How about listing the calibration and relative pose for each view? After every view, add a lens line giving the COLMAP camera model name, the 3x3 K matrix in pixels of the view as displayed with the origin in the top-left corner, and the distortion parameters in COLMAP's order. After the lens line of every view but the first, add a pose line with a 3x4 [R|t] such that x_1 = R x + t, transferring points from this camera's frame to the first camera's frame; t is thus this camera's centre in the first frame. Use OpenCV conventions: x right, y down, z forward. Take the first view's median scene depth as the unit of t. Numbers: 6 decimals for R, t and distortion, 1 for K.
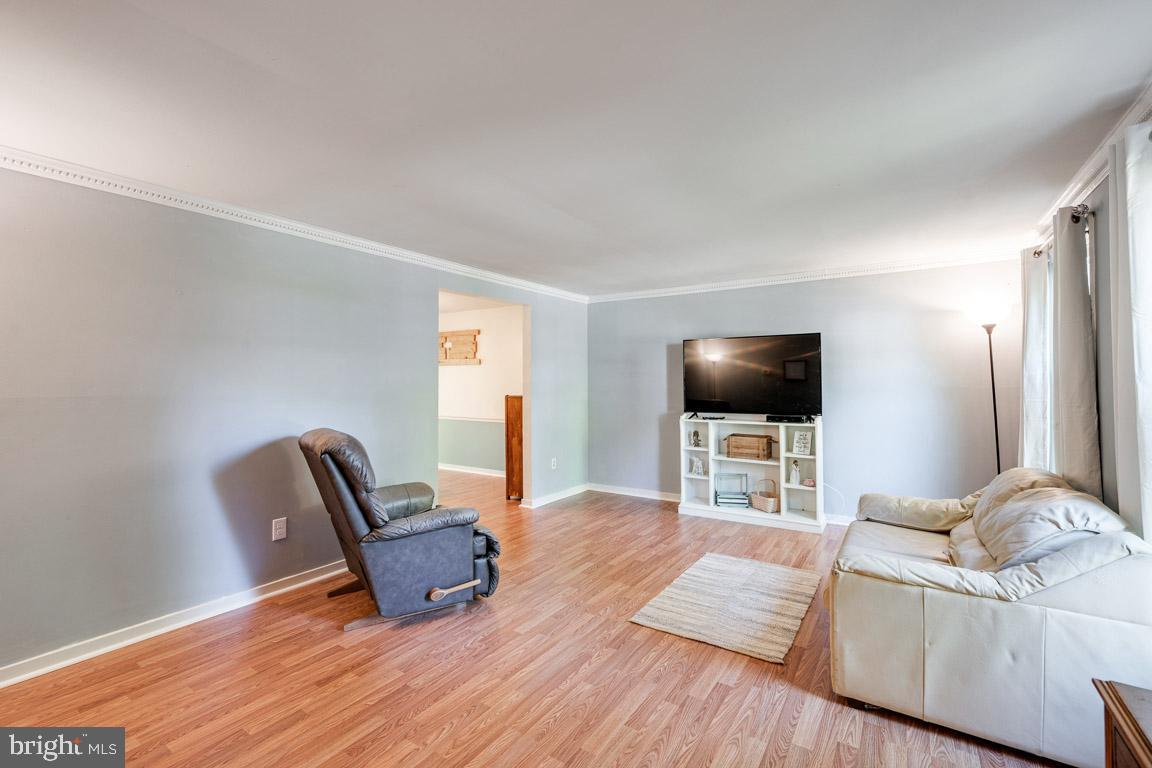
lens RADIAL K [[503.2, 0, 575.6], [0, 503.2, 382.2], [0, 0, 1]] dist [-0.011588, 0.000085]
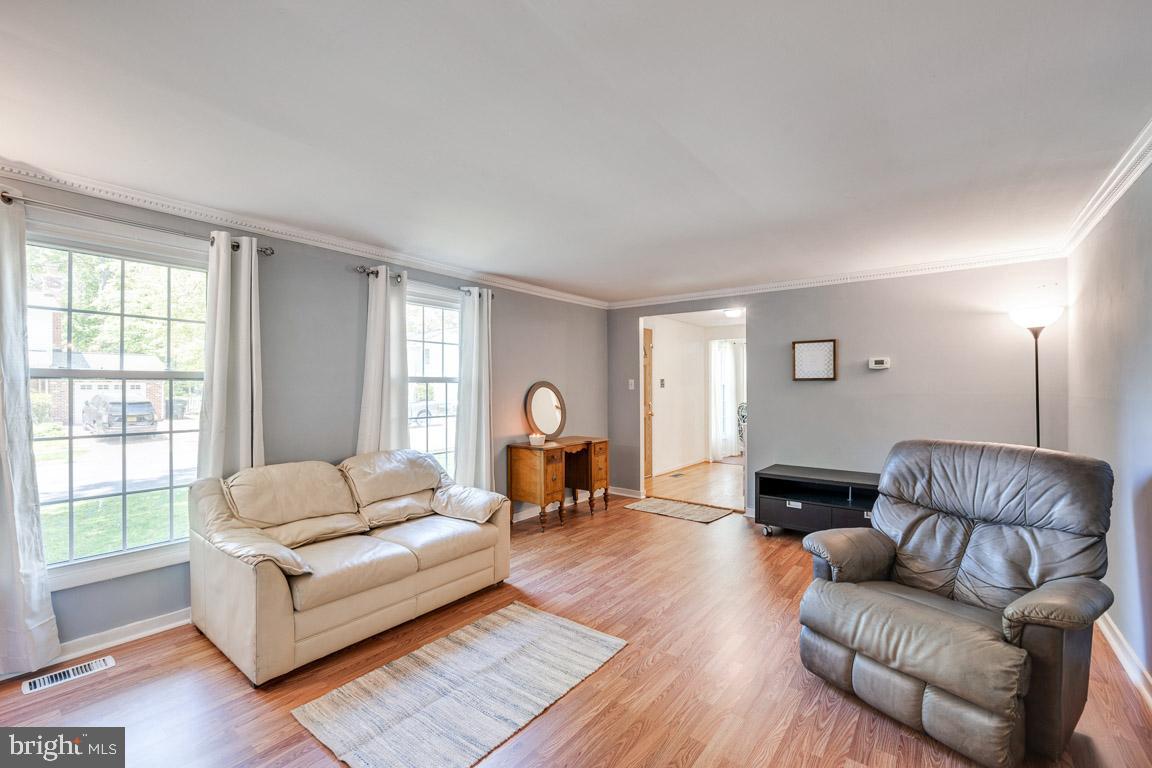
lens RADIAL K [[503.2, 0, 577.4], [0, 503.2, 385.5], [0, 0, 1]] dist [-0.011588, 0.000085]
pose [[-0.998329, -0.000930, 0.057783, 0.151714], [-0.001395, 0.999967, -0.007992, 0.002125], [-0.057774, -0.008060, -0.998297, 2.016026]]
